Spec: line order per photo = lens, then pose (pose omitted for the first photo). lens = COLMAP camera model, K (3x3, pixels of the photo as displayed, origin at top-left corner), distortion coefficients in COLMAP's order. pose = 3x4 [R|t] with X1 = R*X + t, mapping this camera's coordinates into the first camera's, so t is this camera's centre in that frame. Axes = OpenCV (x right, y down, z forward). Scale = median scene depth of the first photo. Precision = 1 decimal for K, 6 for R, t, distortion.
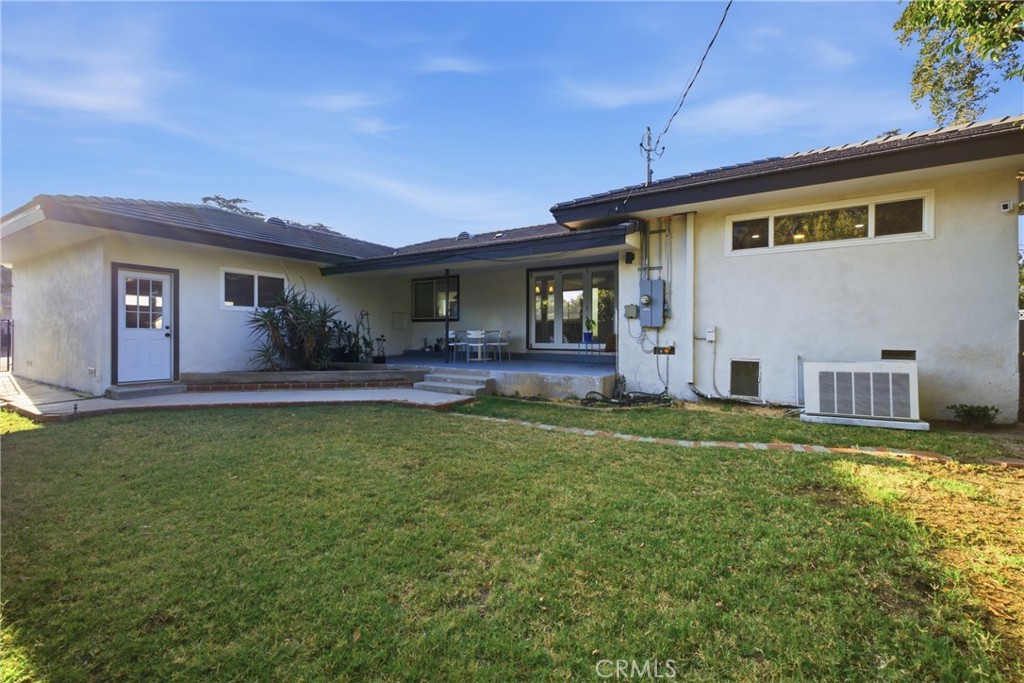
lens RADIAL K [[432.4, 0, 516.3], [0, 432.4, 337.4], [0, 0, 1]] dist [0.005133, -0.000232]
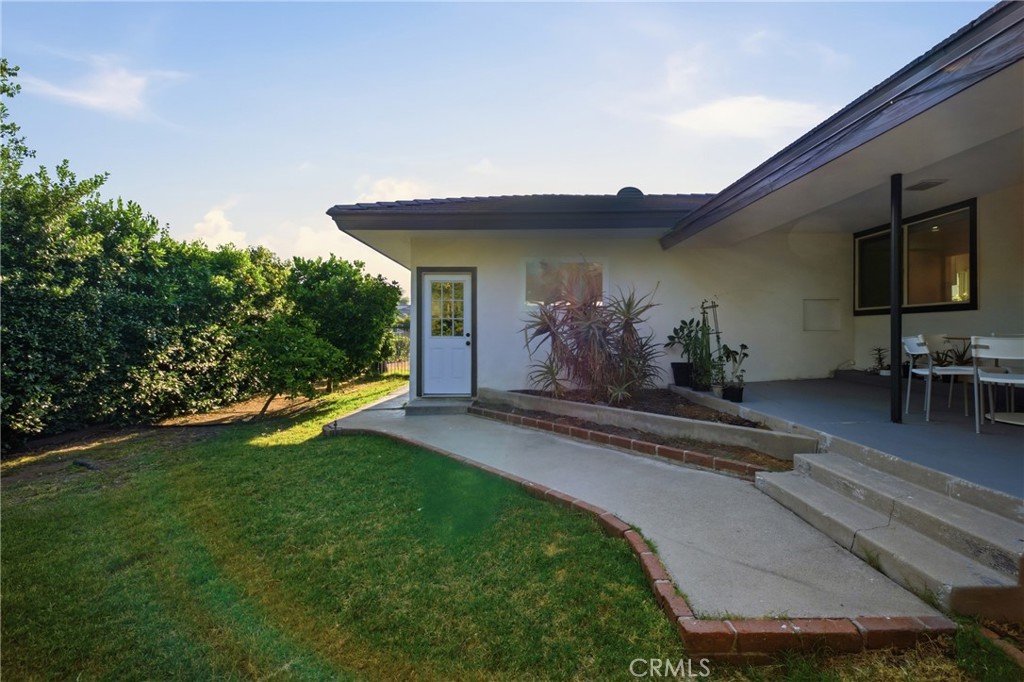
lens RADIAL K [[432.4, 0, 518.3], [0, 432.4, 336.6], [0, 0, 1]] dist [0.005133, -0.000232]
pose [[0.523522, 0.000389, -0.852012, -0.011948], [0.001899, 0.999997, 0.001623, -0.019868], [0.852010, -0.002468, 0.523520, 0.622294]]
